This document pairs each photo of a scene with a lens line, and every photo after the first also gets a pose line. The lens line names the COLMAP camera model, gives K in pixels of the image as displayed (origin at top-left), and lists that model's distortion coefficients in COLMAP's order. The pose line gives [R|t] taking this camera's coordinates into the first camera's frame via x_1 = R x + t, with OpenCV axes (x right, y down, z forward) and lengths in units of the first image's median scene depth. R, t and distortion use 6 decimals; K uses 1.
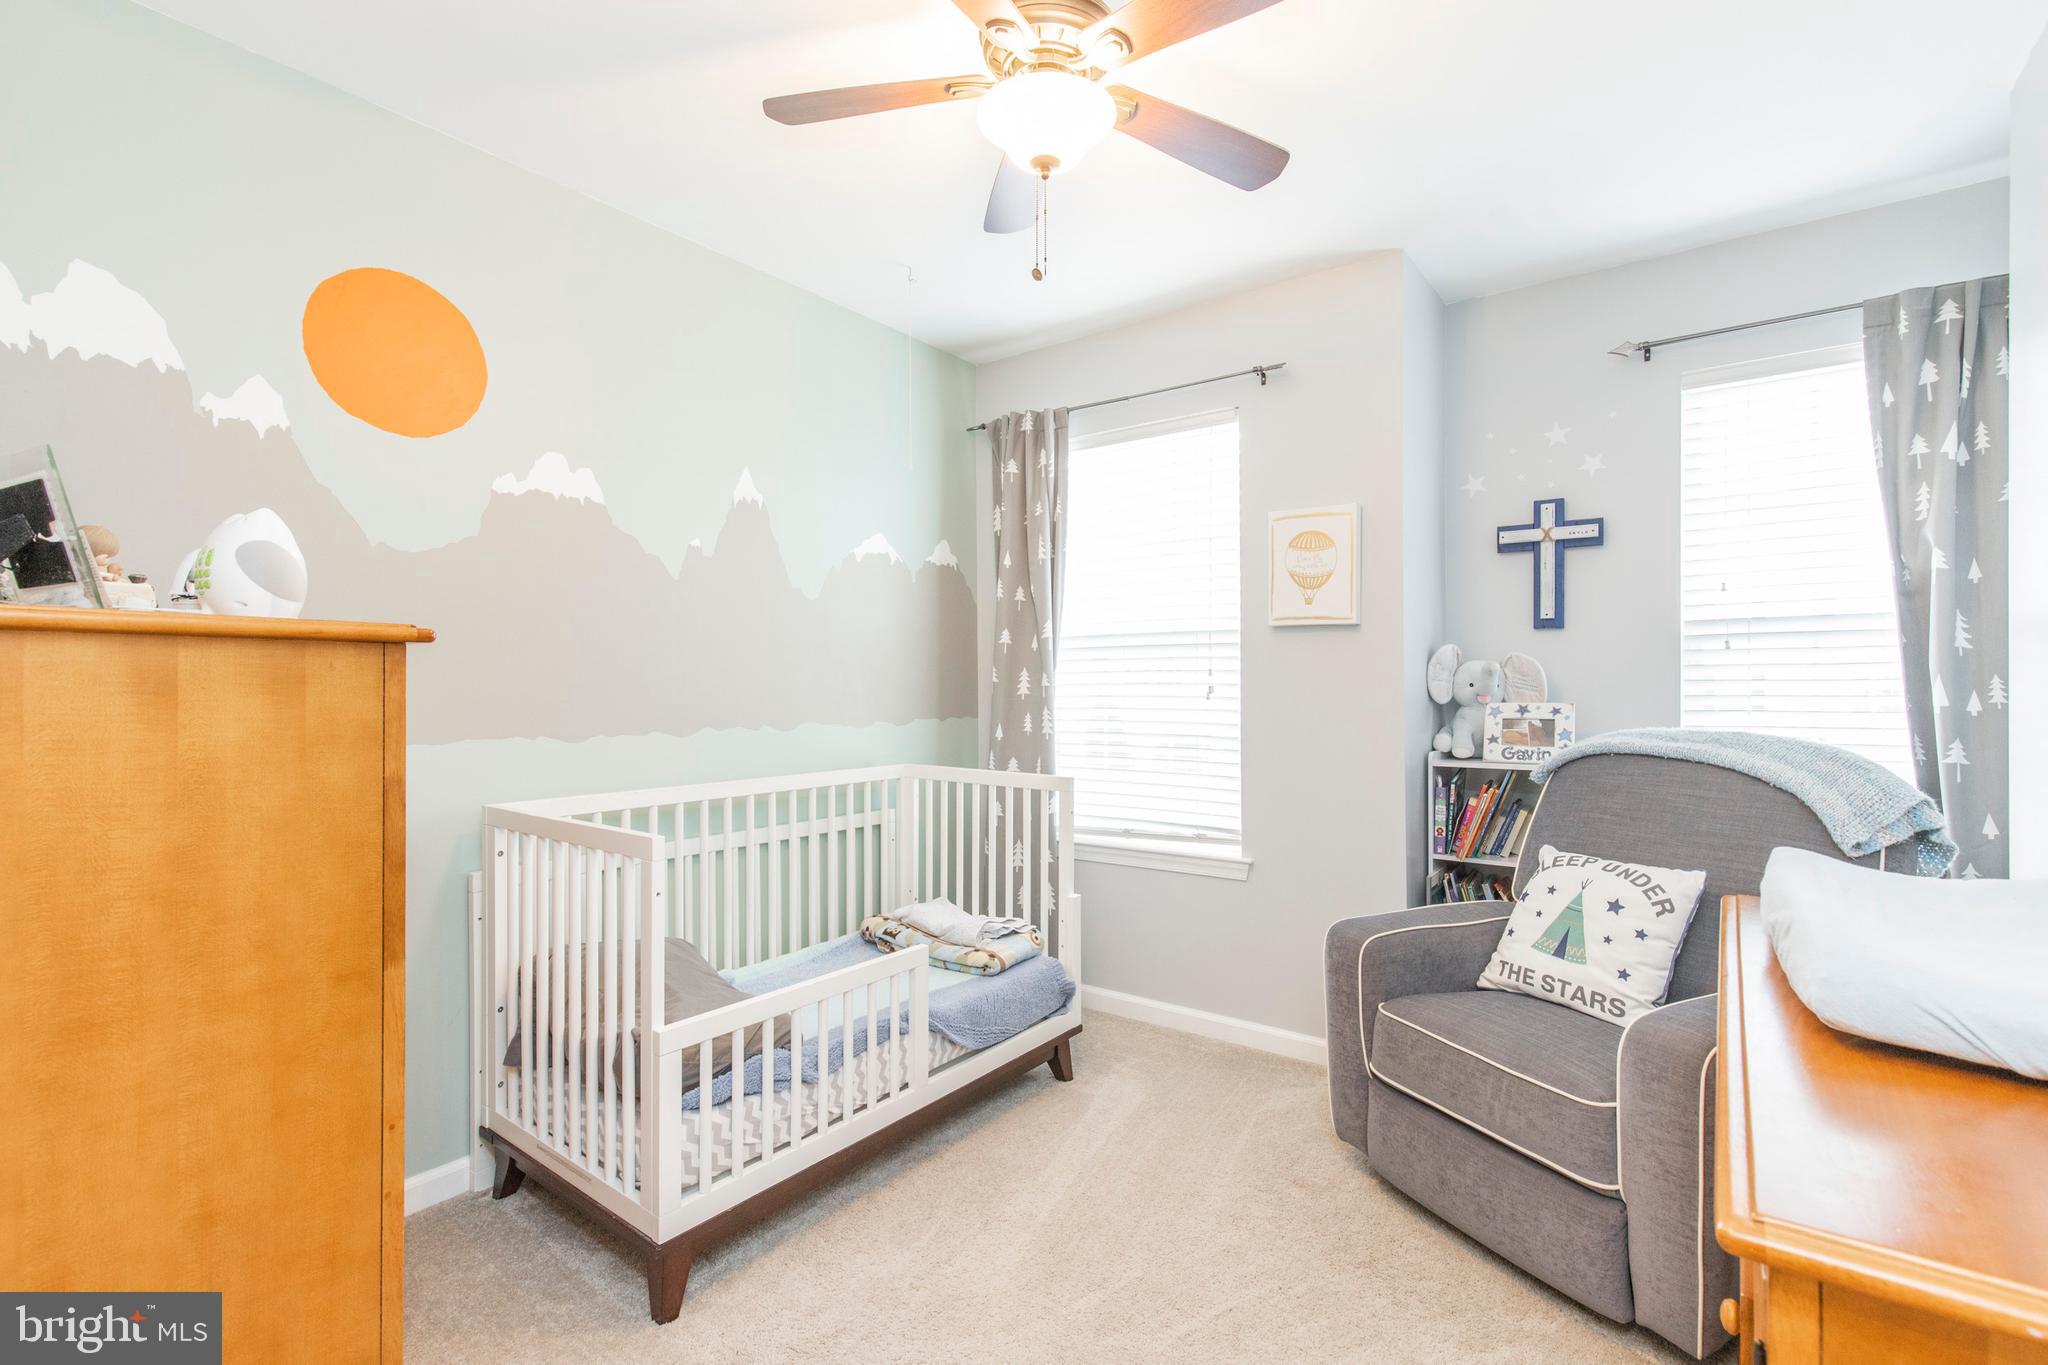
lens RADIAL K [[919.0, 0, 1020.0], [0, 919.0, 680.2], [0, 0, 1]] dist [0.007847, -0.002466]
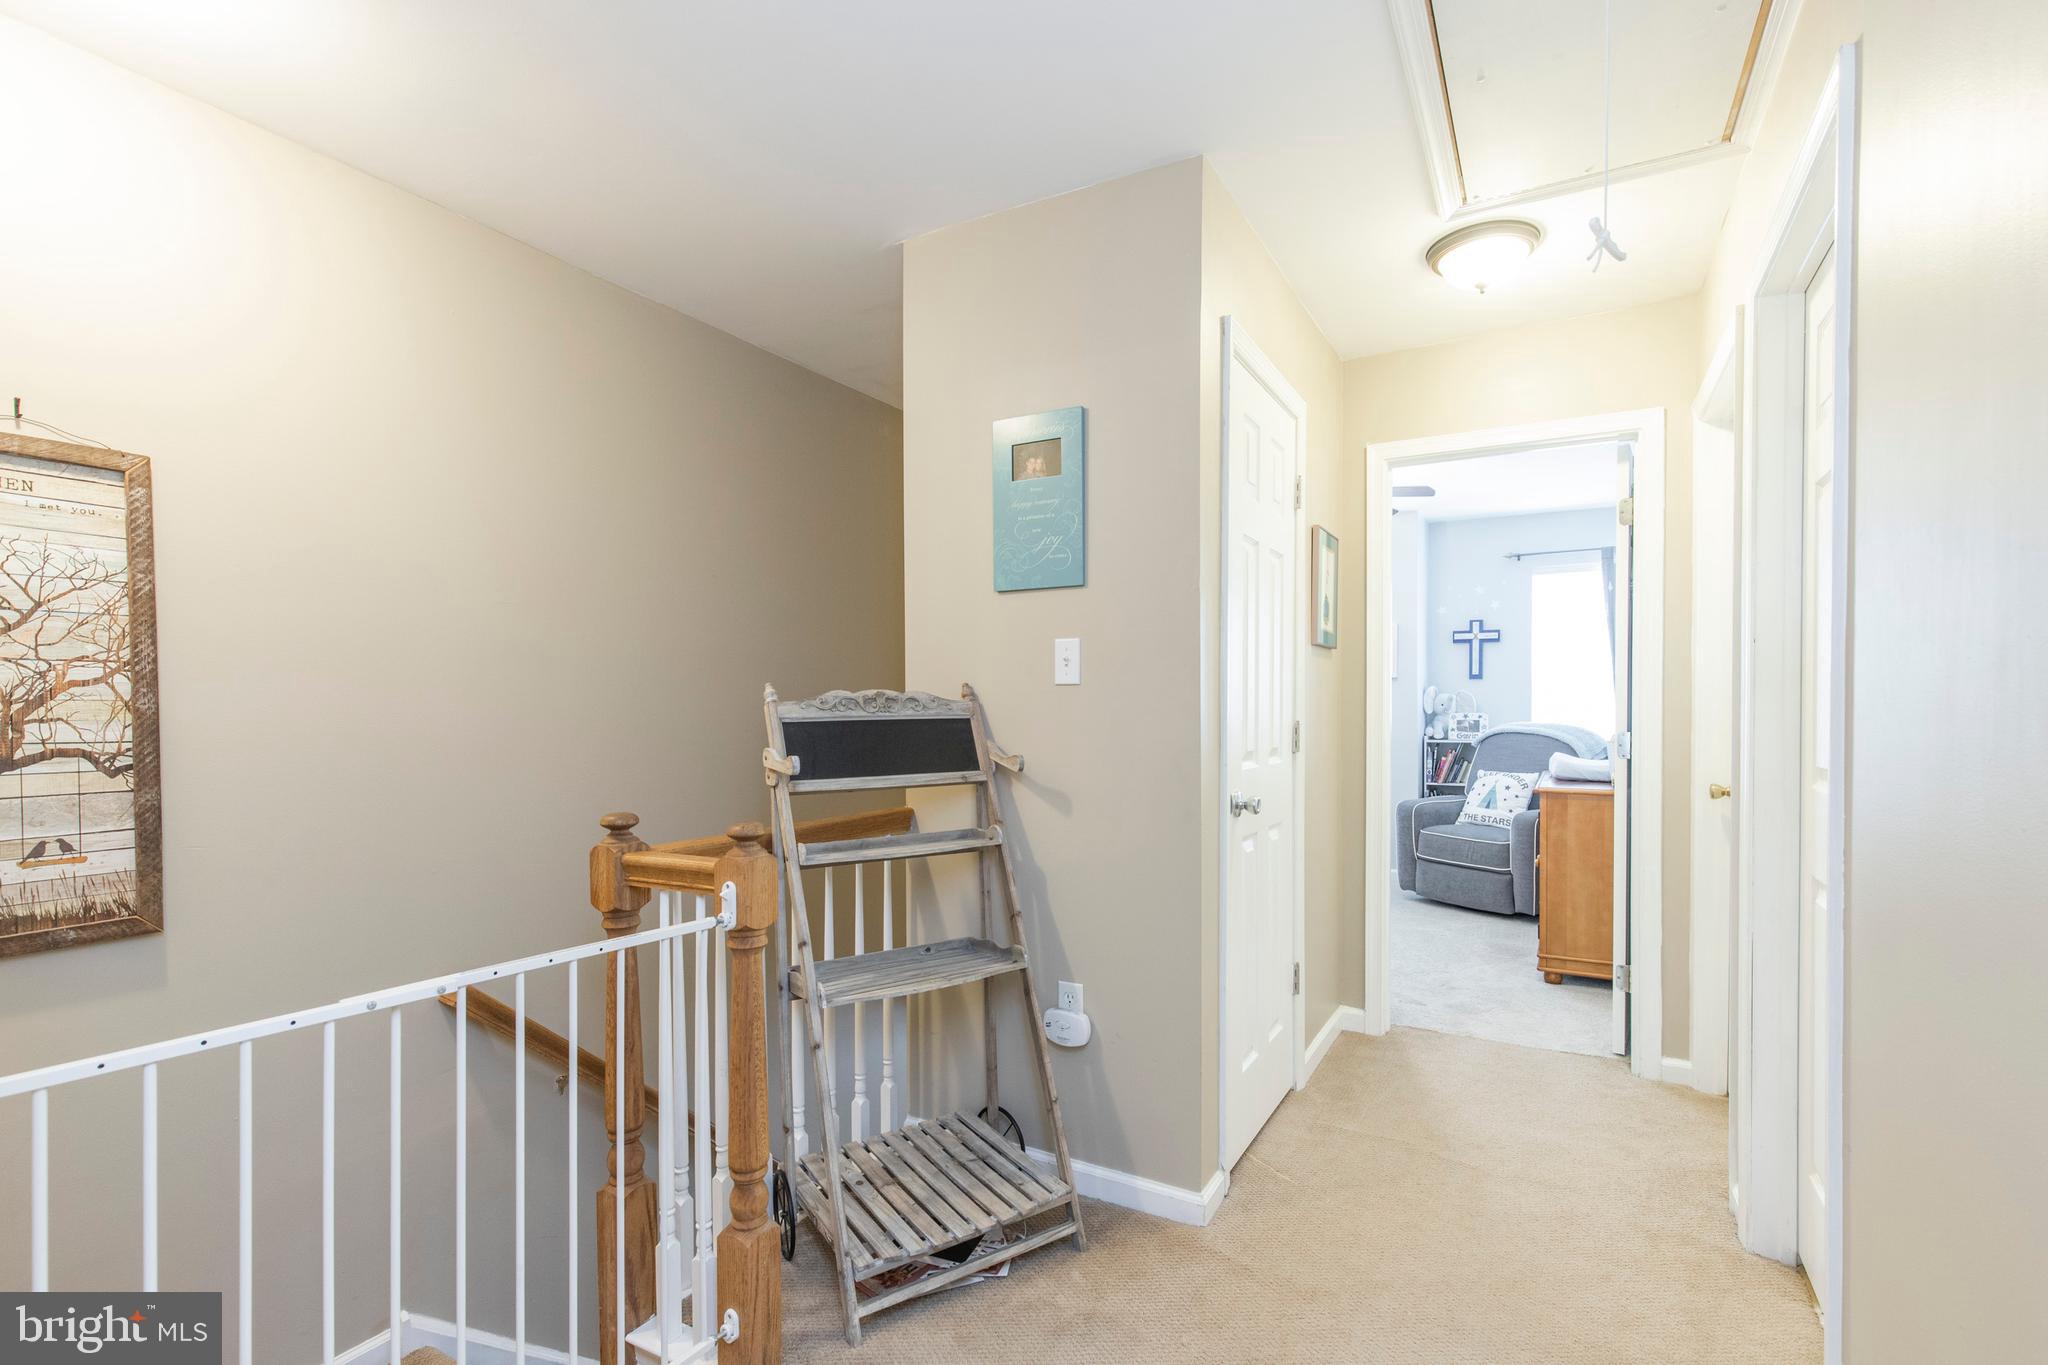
lens RADIAL K [[919.0, 0, 1028.7], [0, 919.0, 700.0], [0, 0, 1]] dist [0.007847, -0.002466]
pose [[0.993643, 0.001121, 0.112570, -0.744485], [-0.001292, 0.999998, 0.001444, -0.008453], [-0.112568, -0.001580, 0.993643, -1.076392]]
